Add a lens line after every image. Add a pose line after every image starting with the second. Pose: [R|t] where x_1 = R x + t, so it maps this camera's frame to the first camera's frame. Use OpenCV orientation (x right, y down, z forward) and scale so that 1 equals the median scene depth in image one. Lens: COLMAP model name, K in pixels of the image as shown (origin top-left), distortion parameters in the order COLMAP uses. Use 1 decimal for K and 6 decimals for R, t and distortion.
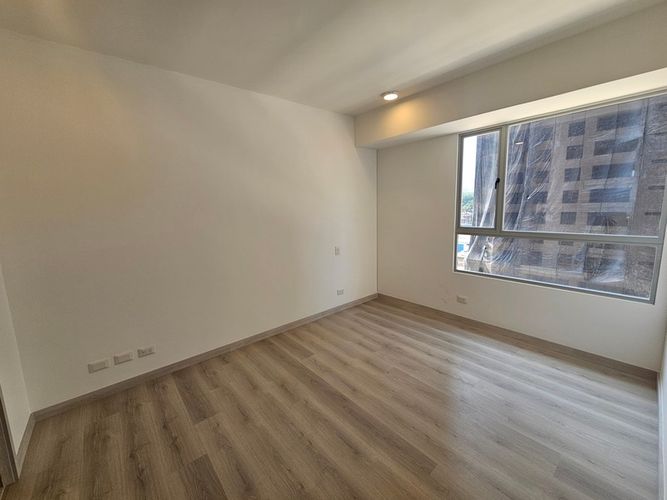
lens RADIAL K [[270.6, 0, 333.2], [0, 270.6, 245.2], [0, 0, 1]] dist [0.001847, 0.000107]
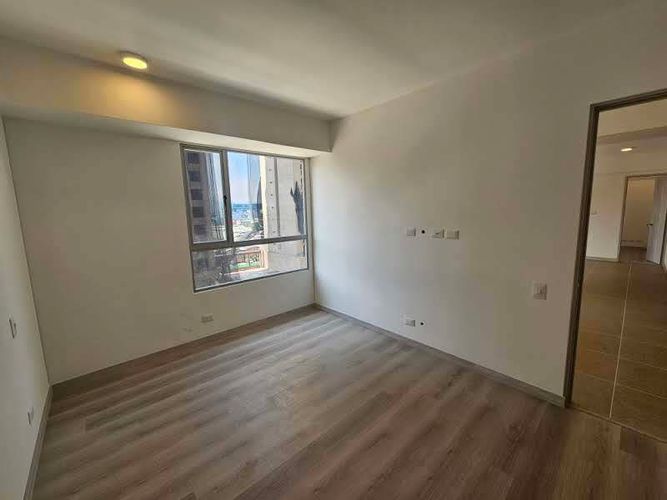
lens RADIAL K [[270.6, 0, 333.2], [0, 270.6, 245.2], [0, 0, 1]] dist [0.001847, 0.000107]
pose [[-0.010276, -0.099862, 0.994948, -0.526035], [0.172051, 0.979985, 0.100137, -0.082260], [-0.985034, 0.172211, 0.007111, 0.594260]]
